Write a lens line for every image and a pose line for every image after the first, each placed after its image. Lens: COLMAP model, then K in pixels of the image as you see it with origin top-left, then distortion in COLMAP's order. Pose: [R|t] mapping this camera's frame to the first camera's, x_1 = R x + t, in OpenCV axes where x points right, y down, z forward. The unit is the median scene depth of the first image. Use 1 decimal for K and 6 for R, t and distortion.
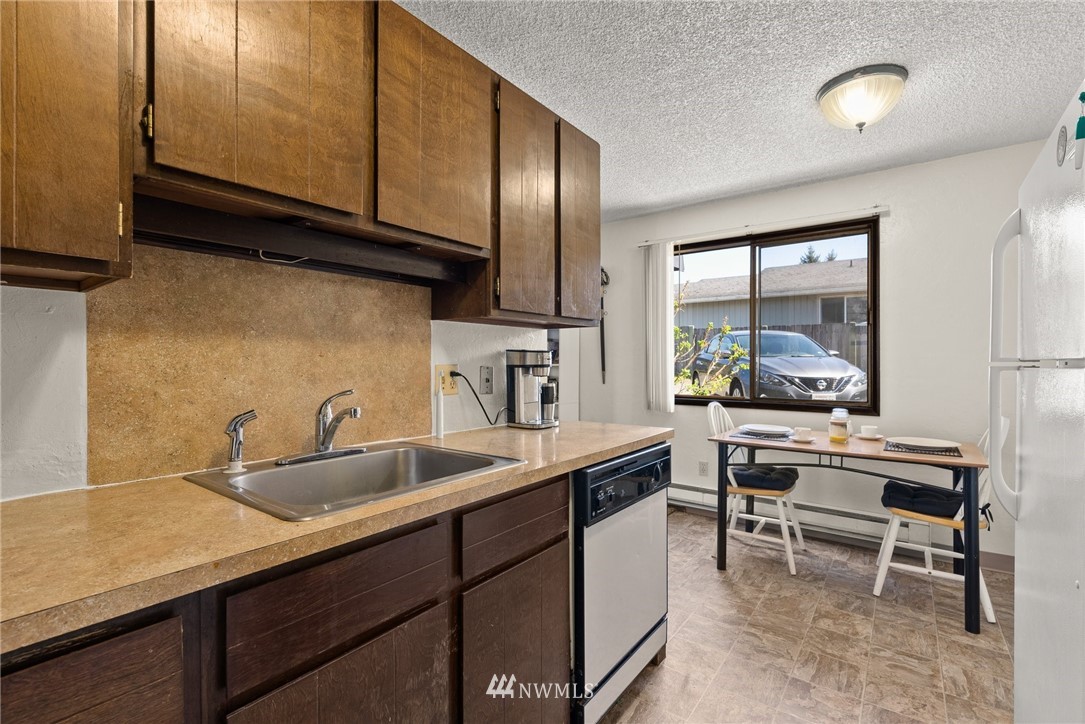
lens RADIAL K [[490.3, 0, 539.0], [0, 490.3, 365.4], [0, 0, 1]] dist [-0.010687, 0.000982]
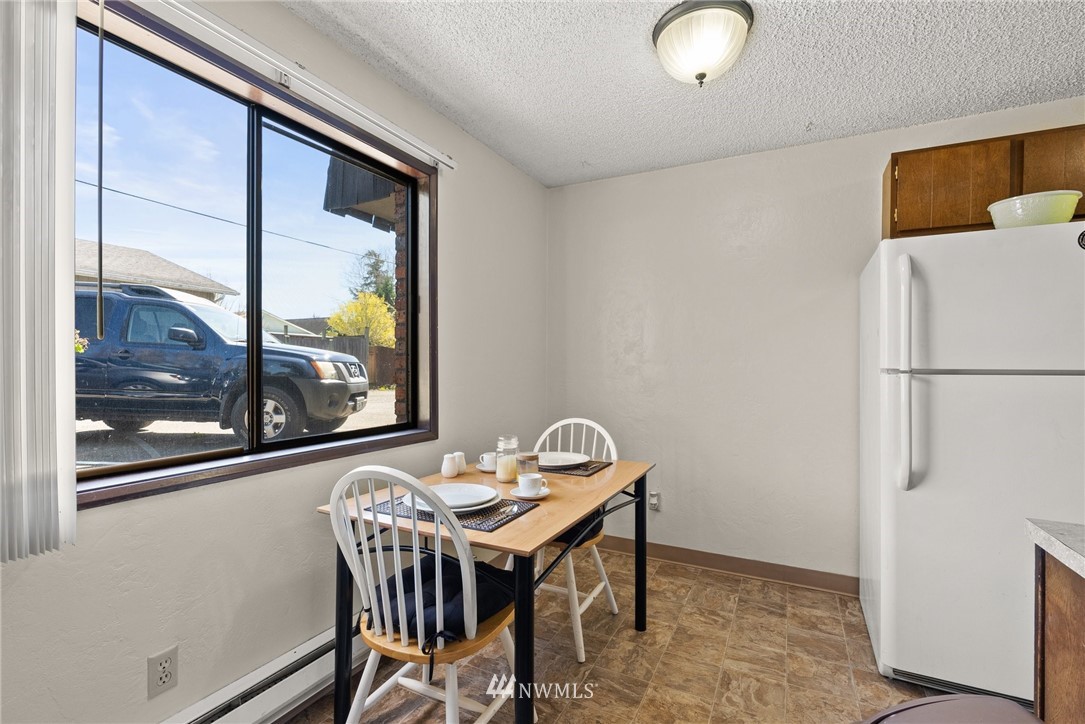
lens RADIAL K [[490.3, 0, 542.6], [0, 490.3, 365.2], [0, 0, 1]] dist [-0.010687, 0.000982]
pose [[-0.179310, -0.001635, 0.983791, -0.091228], [-0.001897, 0.999997, 0.001316, -0.013535], [-0.983791, -0.001631, -0.179313, 1.433372]]
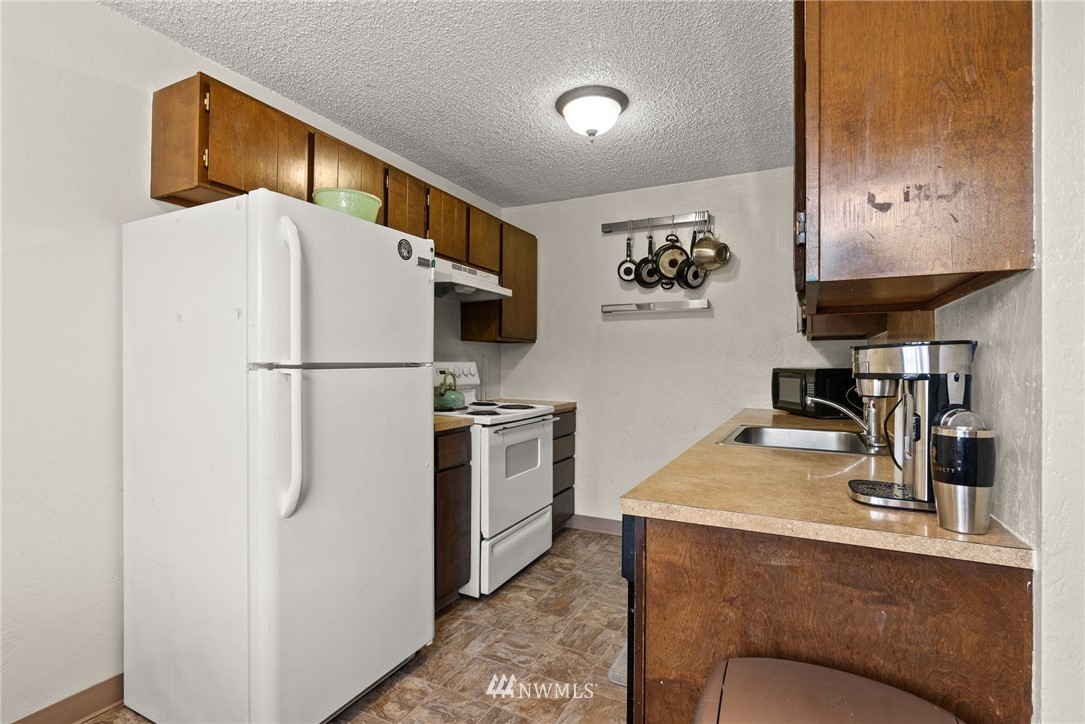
lens RADIAL K [[521.3, 0, 543.3], [0, 521.3, 363.1], [0, 0, 1]] dist [0.001517, 0.000193]
pose [[-0.983099, -0.006450, -0.182963, 0.823205], [-0.006363, 0.999979, -0.001059, -0.004366], [0.182966, 0.000123, -0.983119, 1.946533]]
